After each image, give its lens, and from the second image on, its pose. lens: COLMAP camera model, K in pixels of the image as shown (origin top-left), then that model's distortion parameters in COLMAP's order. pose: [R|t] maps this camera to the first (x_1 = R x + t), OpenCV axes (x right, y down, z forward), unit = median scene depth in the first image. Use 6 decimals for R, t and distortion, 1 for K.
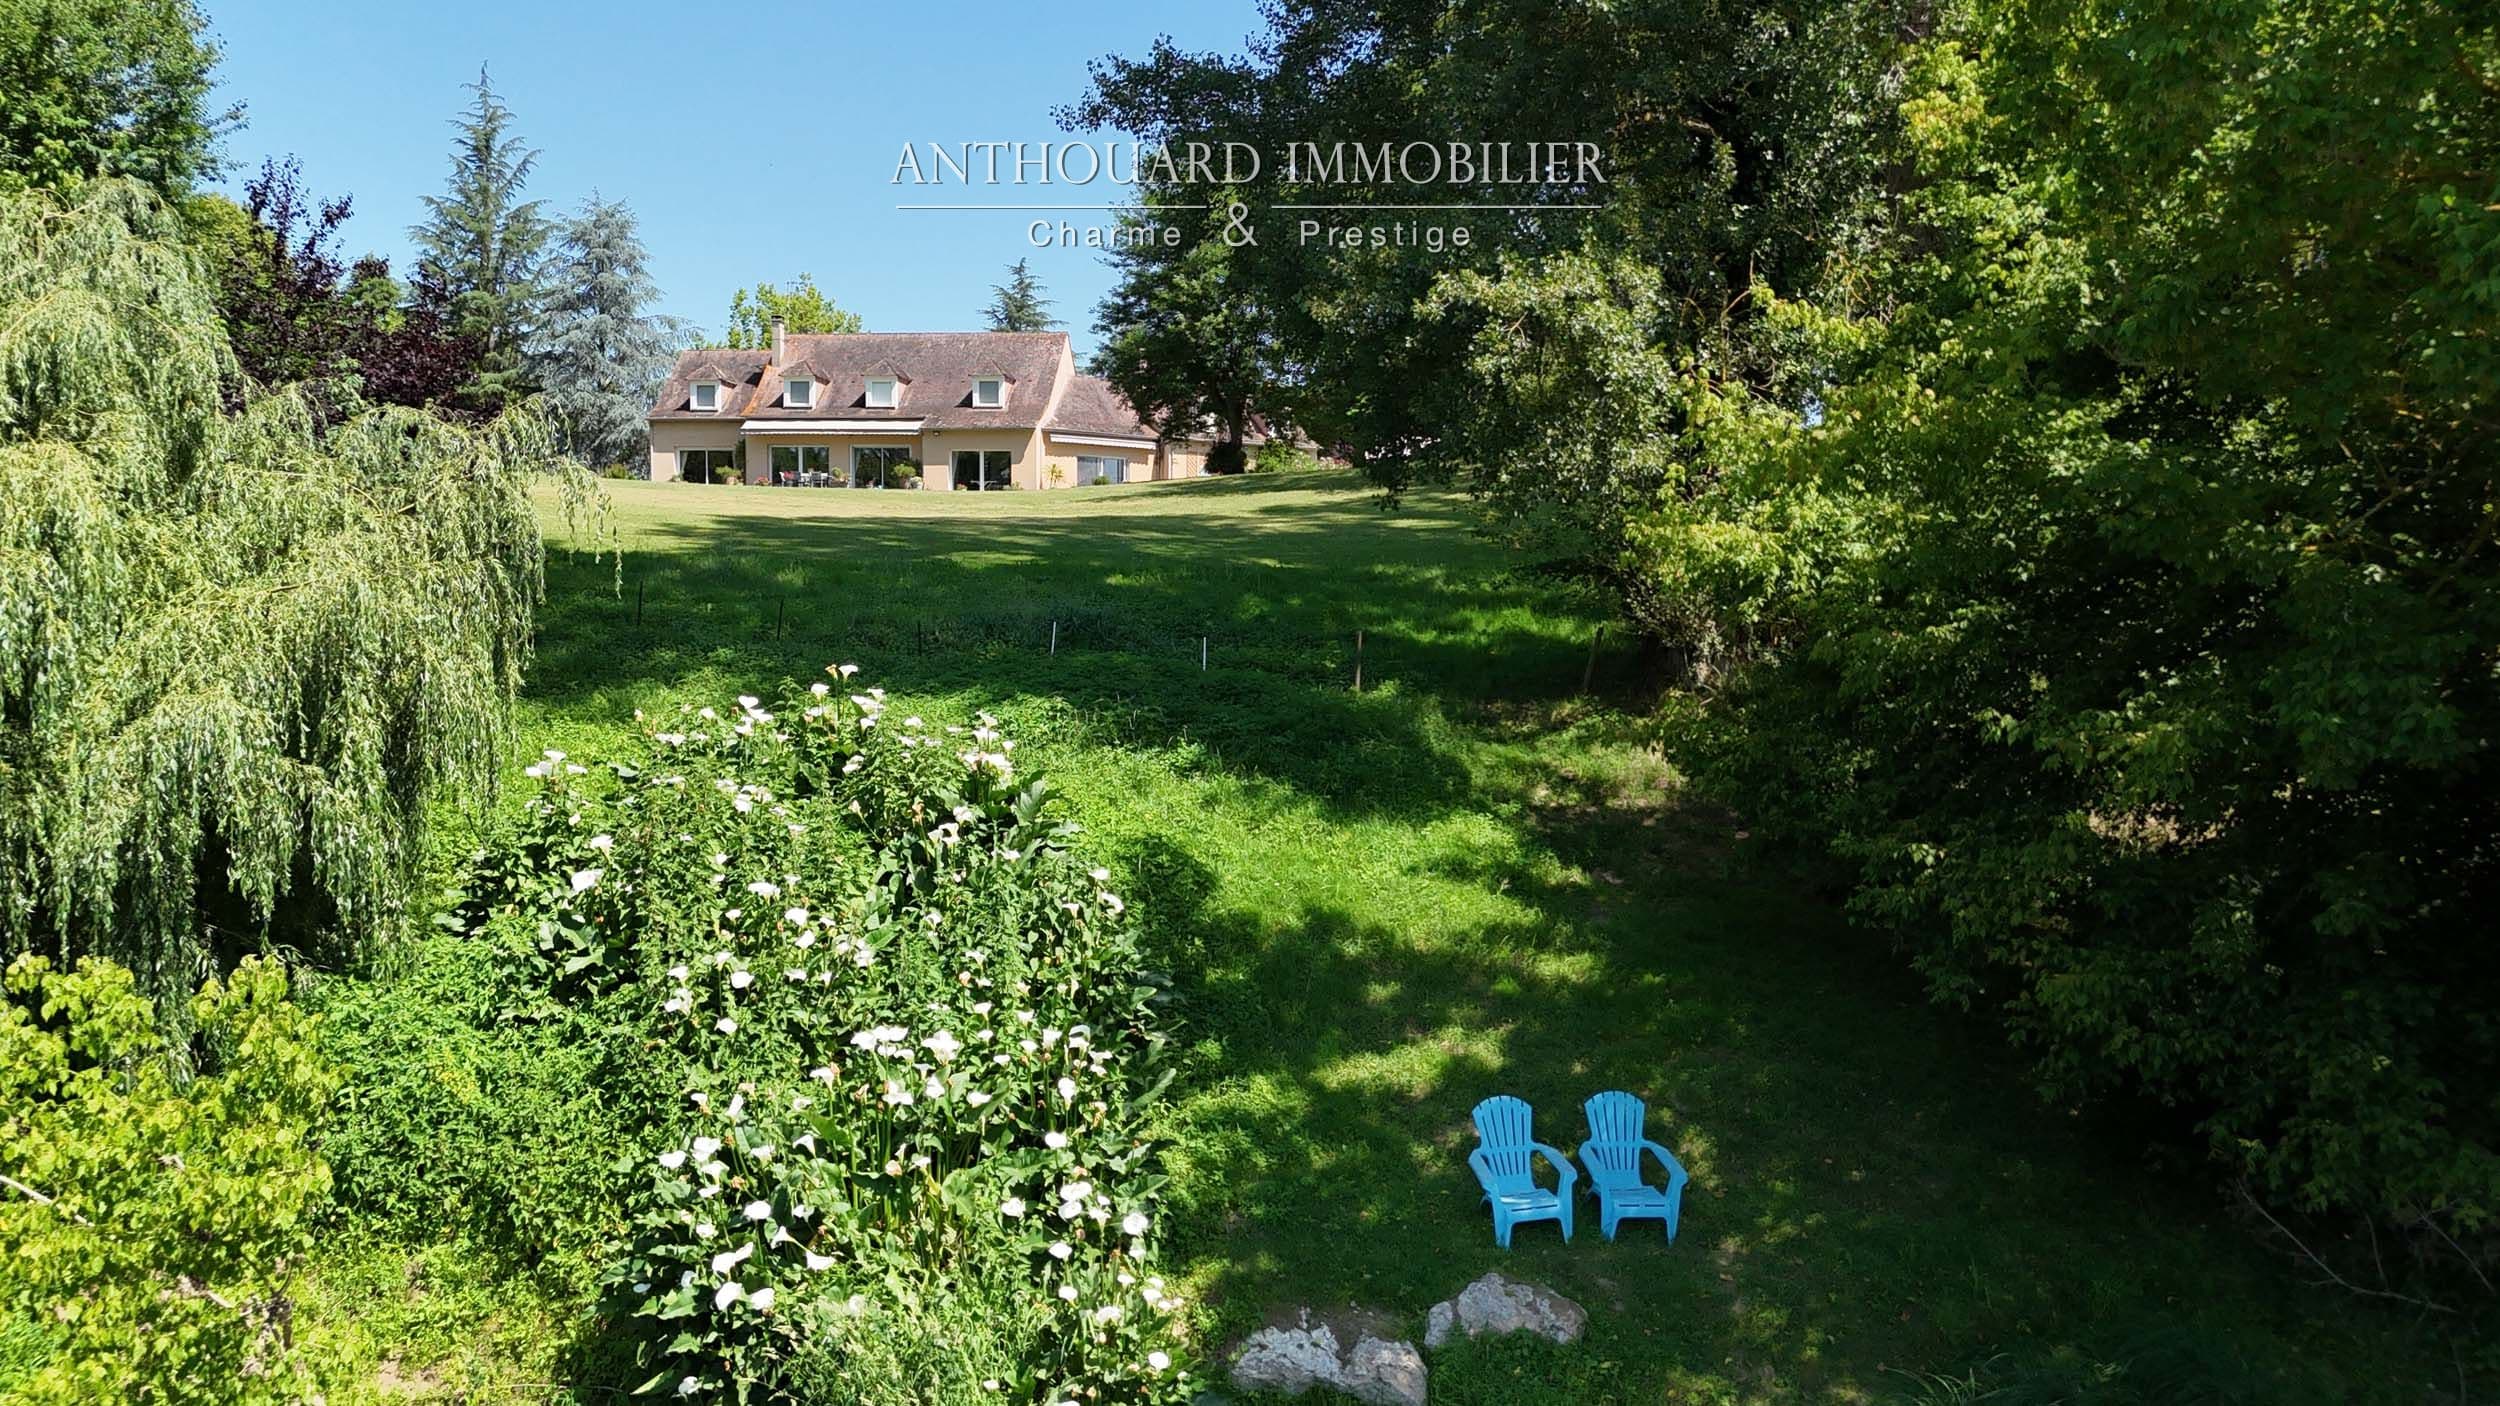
lens RADIAL K [[1839.3, 0, 1239.1], [0, 1839.3, 683.6], [0, 0, 1]] dist [0.087193, -0.075928]
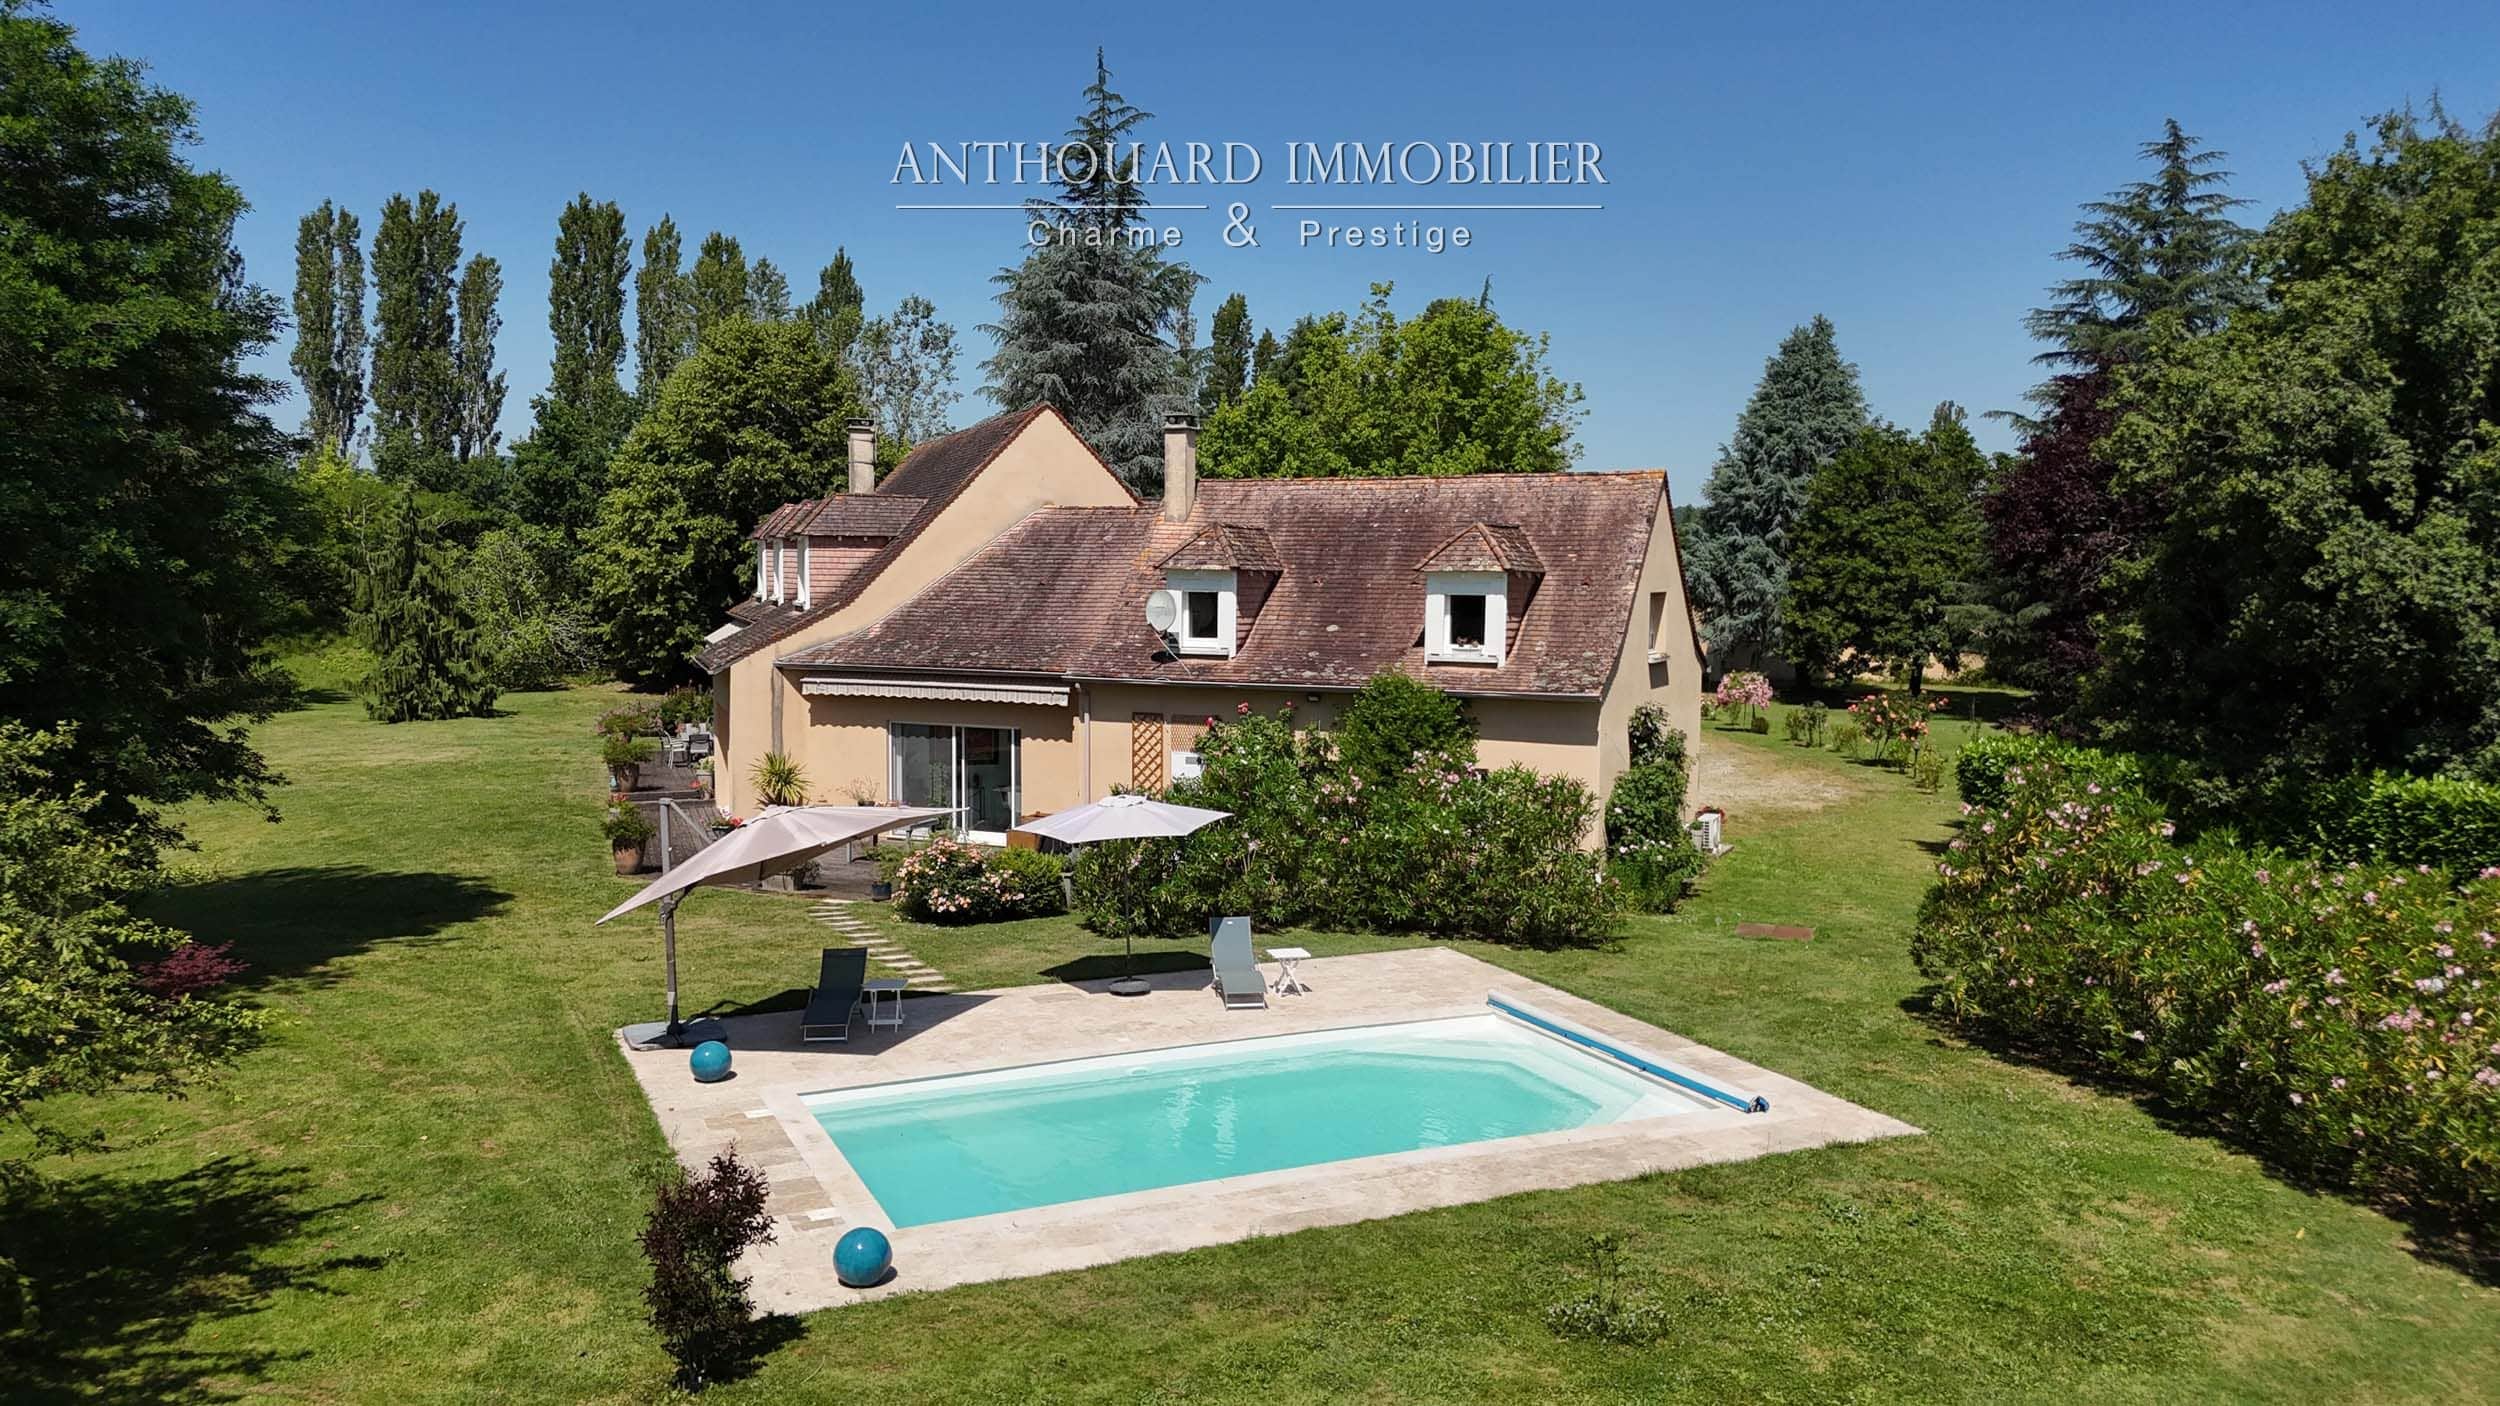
lens RADIAL K [[1839.3, 0, 1258.3], [0, 1839.3, 713.4], [0, 0, 1]] dist [0.087193, -0.075928]
pose [[0.464668, 0.066783, -0.882963, 0.295864], [-0.036828, 0.997747, 0.056084, -0.146245], [0.884719, 0.006457, 0.466080, 0.849704]]
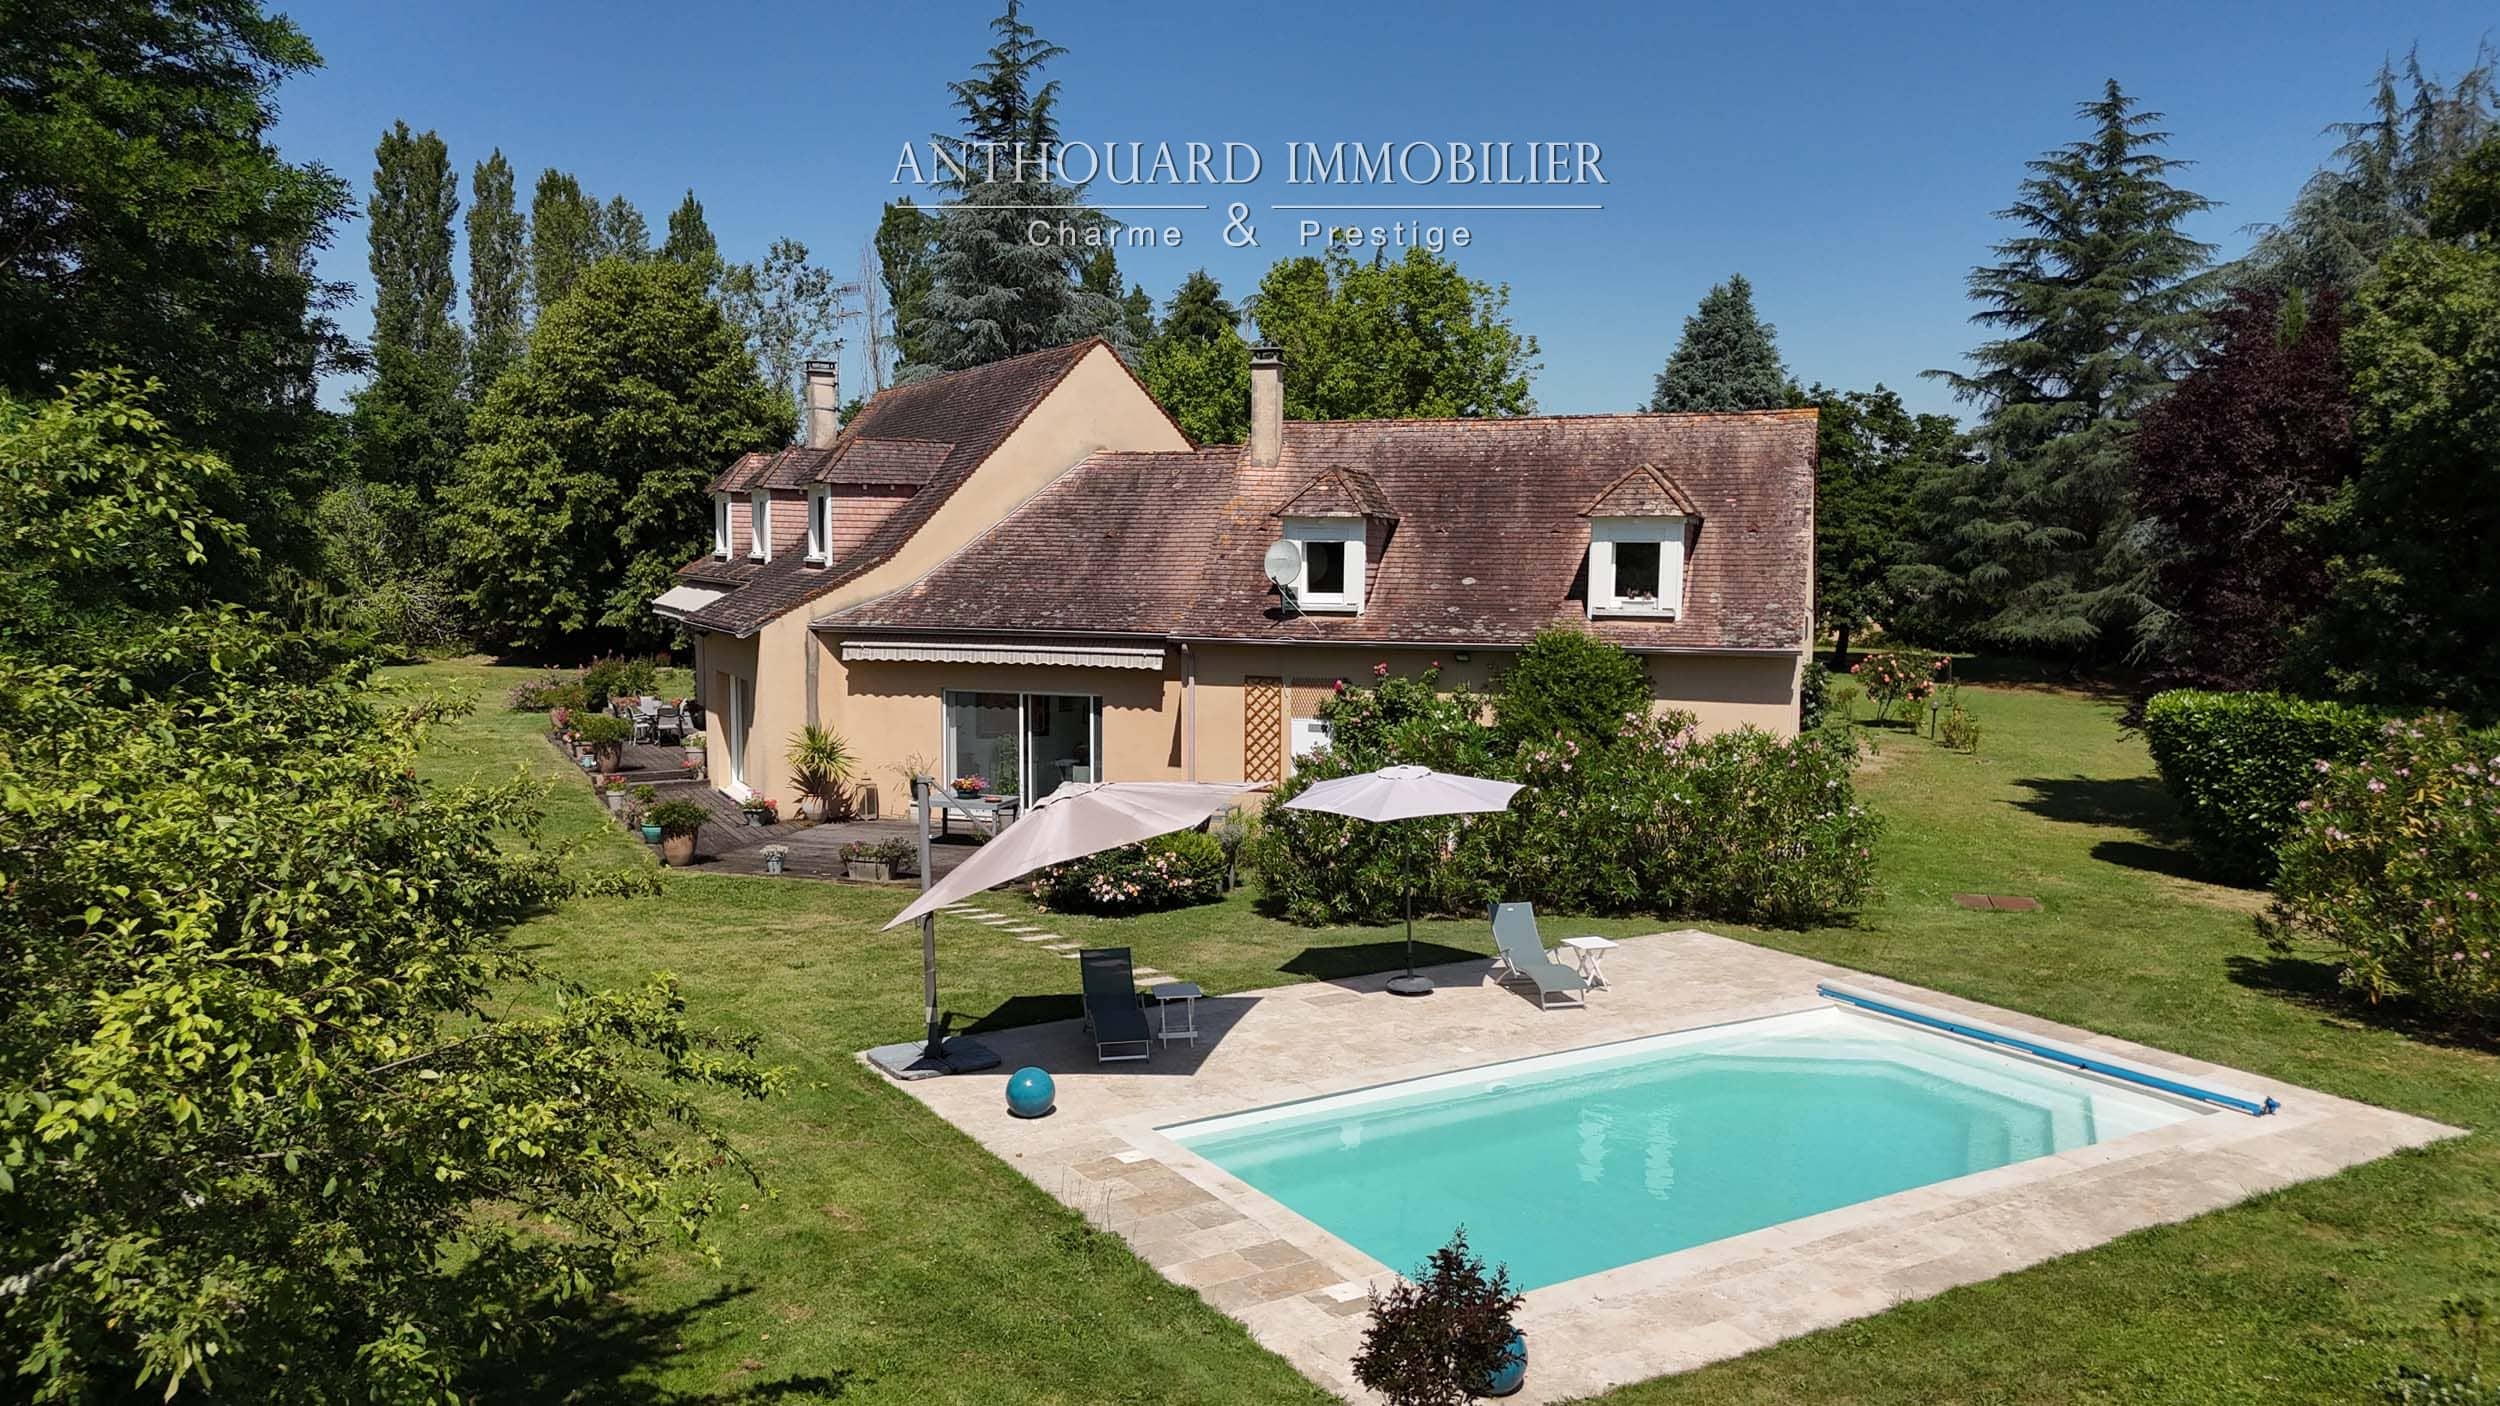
lens RADIAL K [[1839.3, 0, 1255.6], [0, 1839.3, 715.0], [0, 0, 1]] dist [0.087193, -0.075928]
pose [[0.562449, 0.074544, -0.823465, 0.237469], [-0.032698, 0.997154, 0.067934, -0.140693], [0.826185, -0.011283, 0.563285, 0.814089]]
